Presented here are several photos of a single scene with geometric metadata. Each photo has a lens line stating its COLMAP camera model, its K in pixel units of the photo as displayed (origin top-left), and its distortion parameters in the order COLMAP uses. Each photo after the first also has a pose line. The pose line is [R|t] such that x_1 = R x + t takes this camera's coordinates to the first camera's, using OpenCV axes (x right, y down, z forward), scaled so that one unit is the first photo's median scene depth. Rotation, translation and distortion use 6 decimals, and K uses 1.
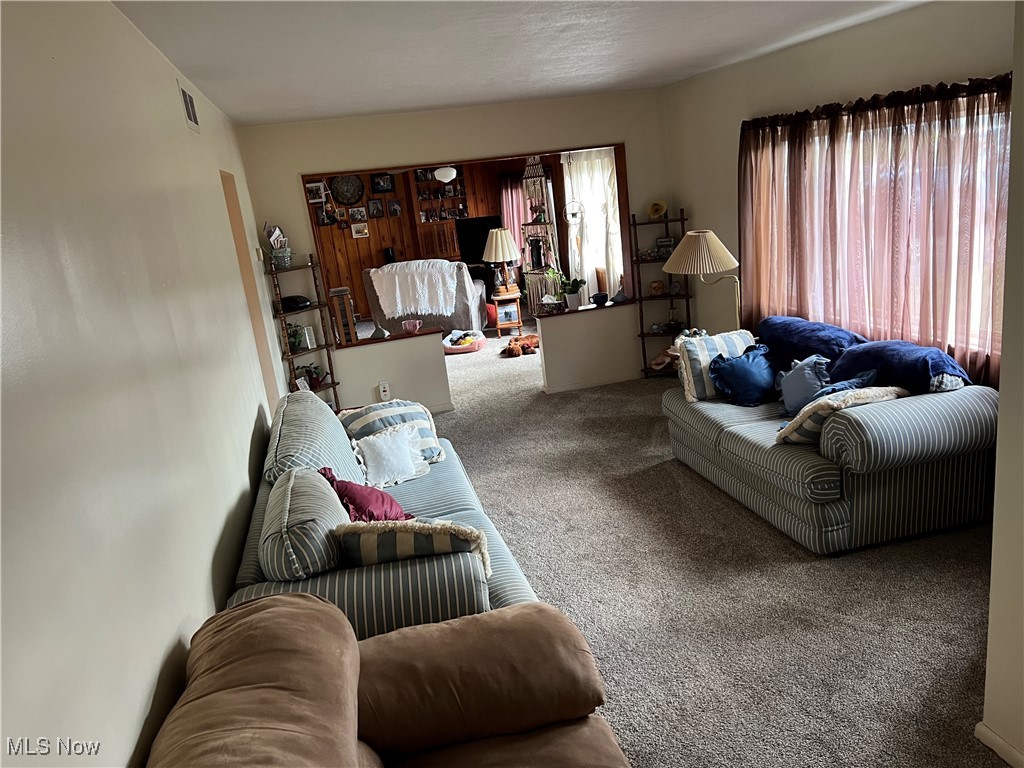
lens RADIAL K [[759.3, 0, 511.2], [0, 759.3, 386.6], [0, 0, 1]] dist [0.009085, 0.003511]
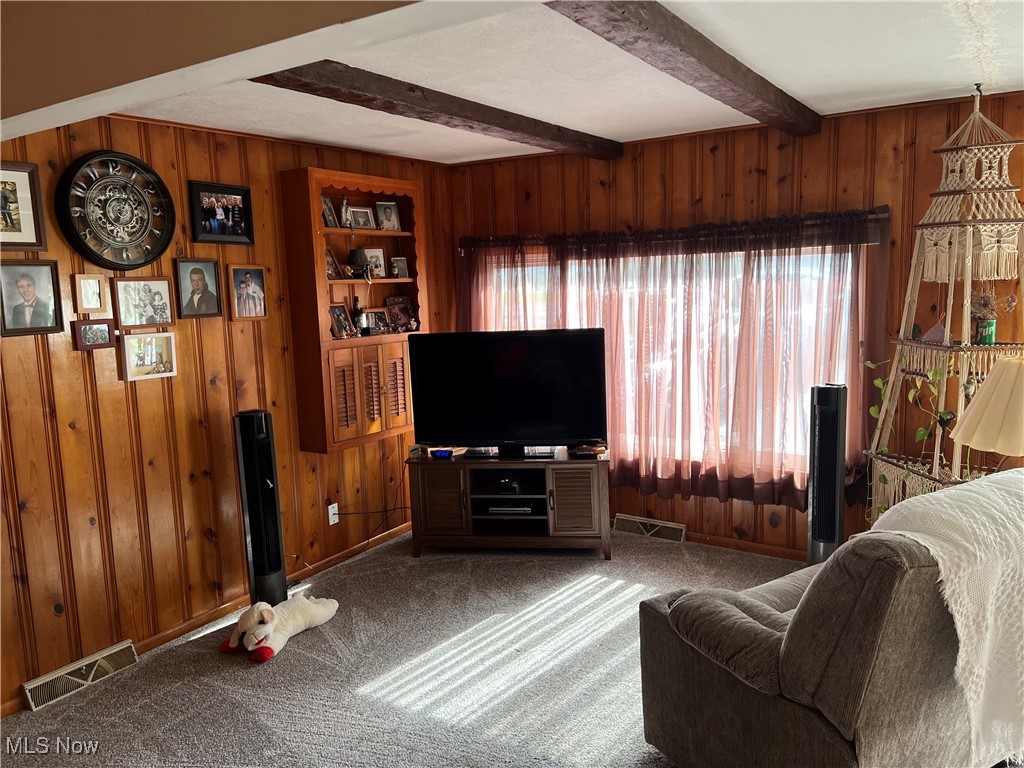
lens RADIAL K [[759.3, 0, 514.3], [0, 759.3, 385.0], [0, 0, 1]] dist [0.009085, 0.003511]
pose [[0.727522, -0.001354, 0.686083, -0.299437], [0.127340, 0.982889, -0.133091, -0.138584], [-0.674163, 0.184192, 0.715246, 0.701004]]
